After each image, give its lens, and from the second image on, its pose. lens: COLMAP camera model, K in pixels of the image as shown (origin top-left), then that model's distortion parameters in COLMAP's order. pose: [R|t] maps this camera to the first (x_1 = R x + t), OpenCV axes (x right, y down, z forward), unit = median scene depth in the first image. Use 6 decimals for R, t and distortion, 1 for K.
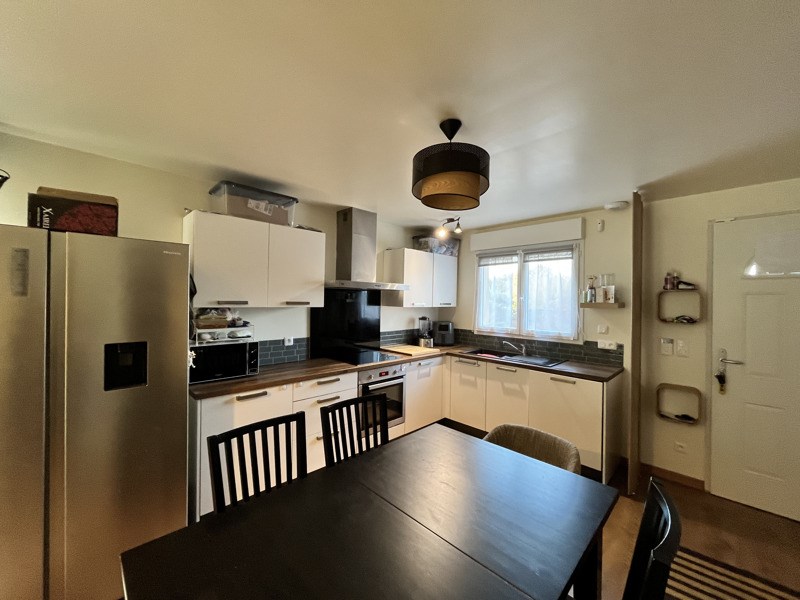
lens RADIAL K [[320.8, 0, 400.0], [0, 320.8, 300.0], [0, 0, 1]] dist [-0.002511, -0.000670]
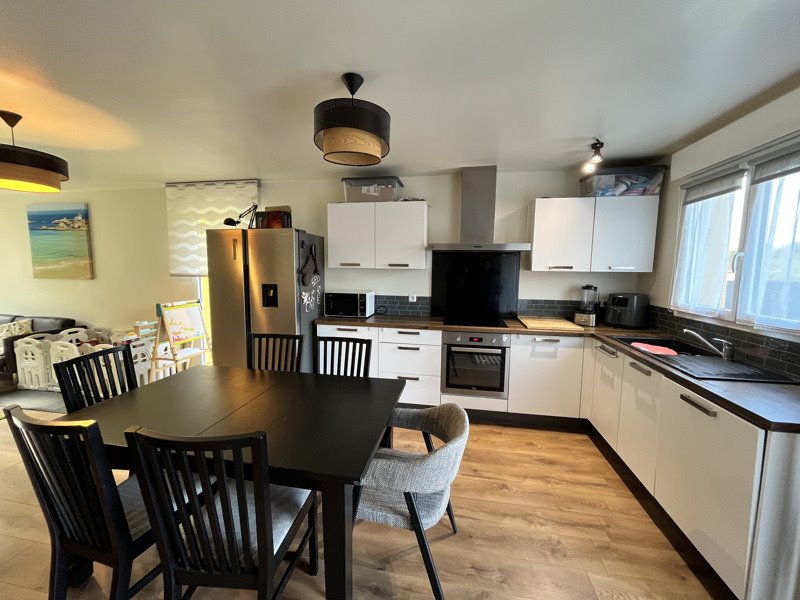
lens RADIAL K [[320.8, 0, 400.0], [0, 320.8, 300.0], [0, 0, 1]] dist [-0.002511, -0.000670]
pose [[0.571637, 0.074794, -0.817090, 0.526730], [-0.001763, 0.995946, 0.089933, 0.024239], [0.820505, -0.049969, 0.569452, 0.244456]]
